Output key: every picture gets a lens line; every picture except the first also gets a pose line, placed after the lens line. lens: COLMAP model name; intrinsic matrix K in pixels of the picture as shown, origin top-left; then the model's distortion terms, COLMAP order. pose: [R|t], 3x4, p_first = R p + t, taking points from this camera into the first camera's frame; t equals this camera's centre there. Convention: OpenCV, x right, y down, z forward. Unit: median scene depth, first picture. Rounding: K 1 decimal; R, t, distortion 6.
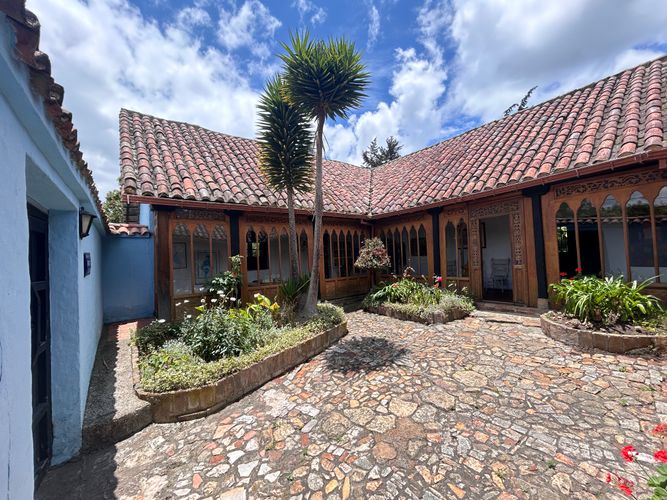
lens RADIAL K [[267.9, 0, 333.8], [0, 267.9, 250.9], [0, 0, 1]] dist [0.000620, -0.000664]
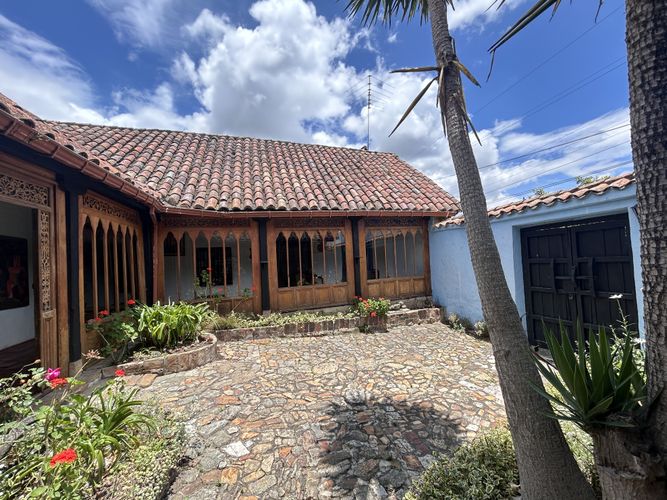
lens RADIAL K [[267.9, 0, 329.3], [0, 267.9, 251.3], [0, 0, 1]] dist [0.000620, -0.000664]
pose [[-0.917094, 0.103013, 0.385133, -0.036005], [0.080154, 0.993958, -0.074992, 0.026813], [-0.390531, -0.037905, -0.919809, 1.948113]]
